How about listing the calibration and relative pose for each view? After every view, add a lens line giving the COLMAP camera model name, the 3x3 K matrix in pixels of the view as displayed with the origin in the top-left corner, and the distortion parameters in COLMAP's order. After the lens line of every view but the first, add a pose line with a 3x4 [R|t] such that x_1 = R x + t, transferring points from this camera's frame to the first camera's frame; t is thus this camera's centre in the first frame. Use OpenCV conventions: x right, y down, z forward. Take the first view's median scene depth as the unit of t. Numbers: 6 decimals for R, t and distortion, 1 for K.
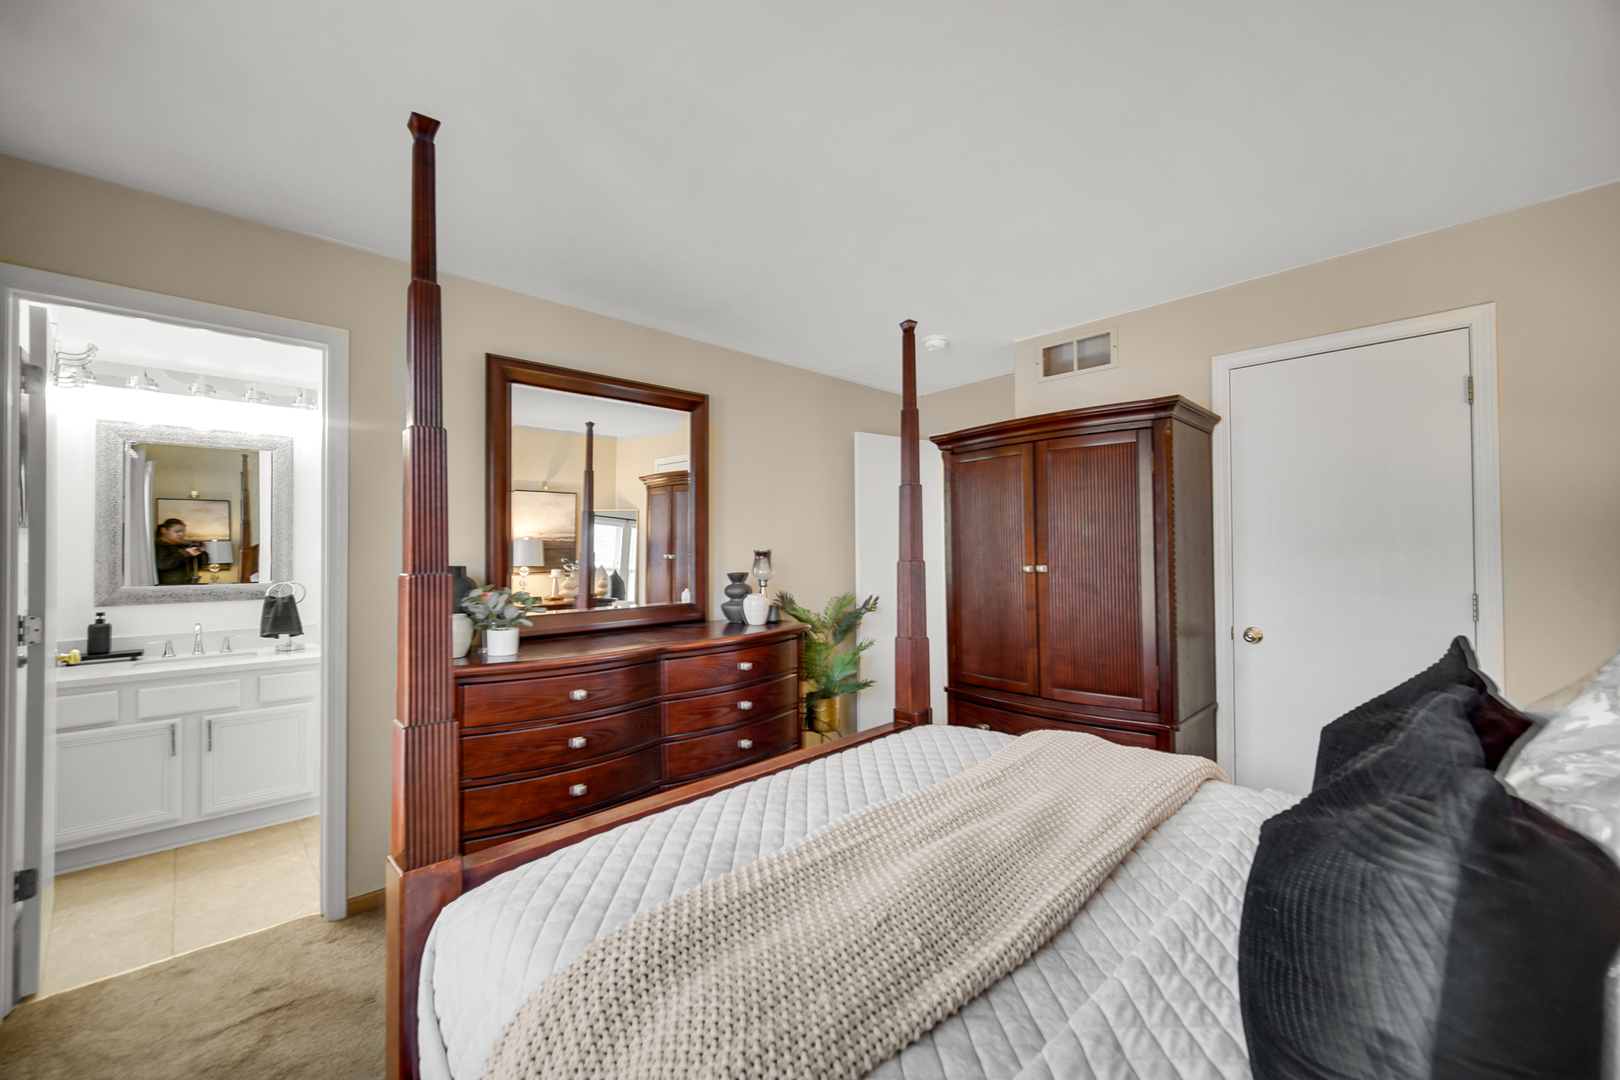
lens RADIAL K [[641.7, 0, 811.5], [0, 641.7, 544.8], [0, 0, 1]] dist [-0.000436, -0.000054]
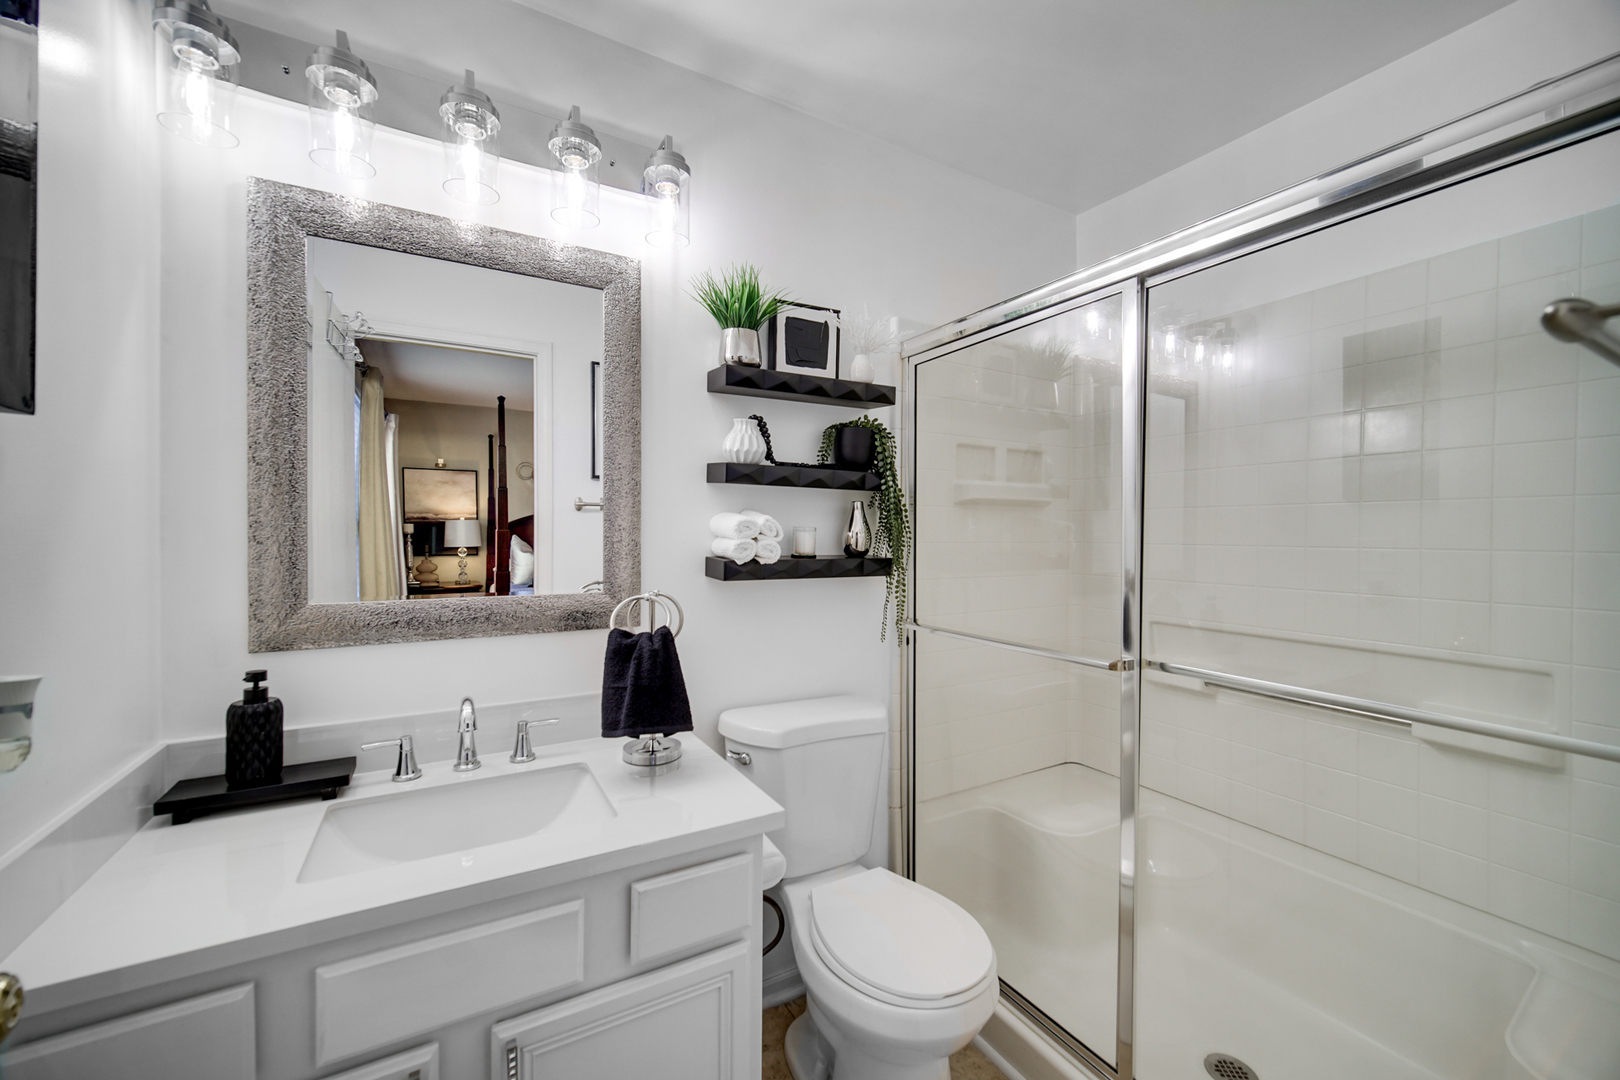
lens RADIAL K [[641.7, 0, 809.6], [0, 641.7, 538.0], [0, 0, 1]] dist [-0.000436, -0.000054]
pose [[0.971502, -0.000520, -0.237030, -0.649166], [0.002854, 0.999951, 0.009507, 0.021466], [0.237014, -0.009913, 0.971456, 0.658509]]
